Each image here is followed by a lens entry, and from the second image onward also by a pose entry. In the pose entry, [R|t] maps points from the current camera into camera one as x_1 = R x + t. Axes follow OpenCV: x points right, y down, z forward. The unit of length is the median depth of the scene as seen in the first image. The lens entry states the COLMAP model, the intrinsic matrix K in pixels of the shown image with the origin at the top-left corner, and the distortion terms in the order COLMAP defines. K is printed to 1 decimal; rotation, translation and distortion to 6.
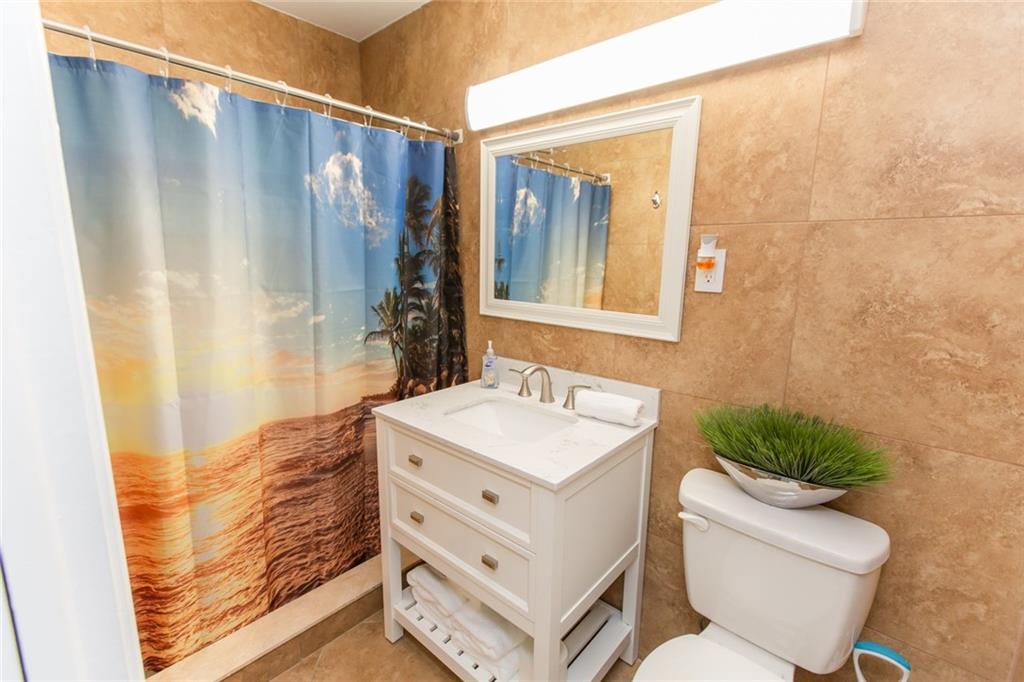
lens RADIAL K [[455.4, 0, 506.6], [0, 455.4, 338.9], [0, 0, 1]] dist [-0.002880, -0.000626]
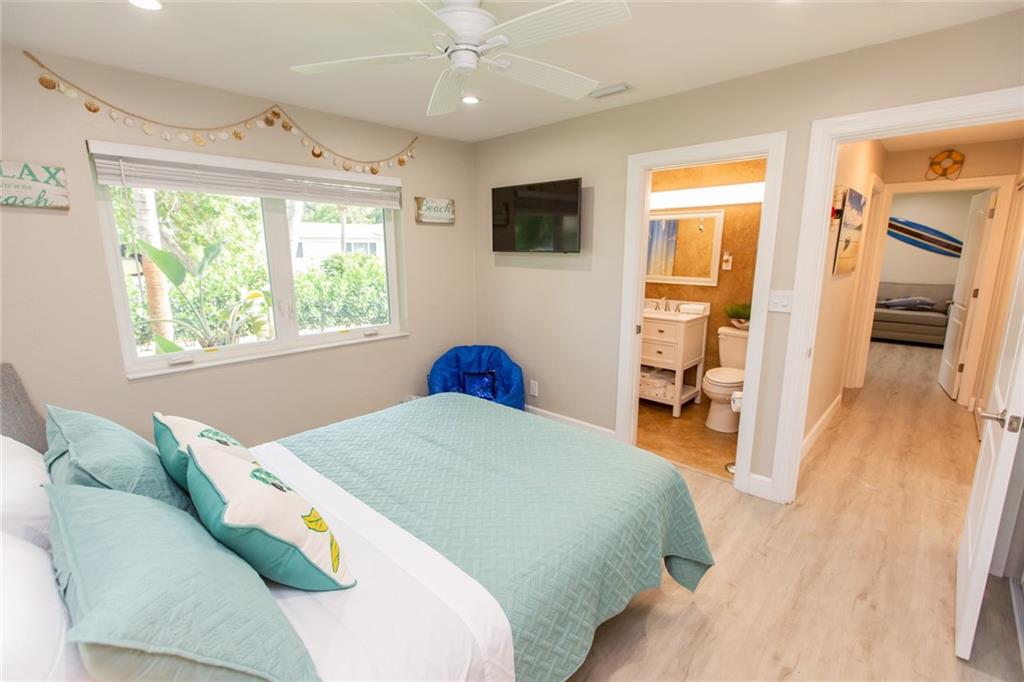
lens RADIAL K [[455.4, 0, 506.6], [0, 455.4, 338.9], [0, 0, 1]] dist [-0.002880, -0.000626]
pose [[0.999374, -0.009739, -0.034000, -0.928912], [0.010328, 0.999799, 0.017181, 0.290529], [0.033826, -0.017522, 0.999274, -2.098391]]
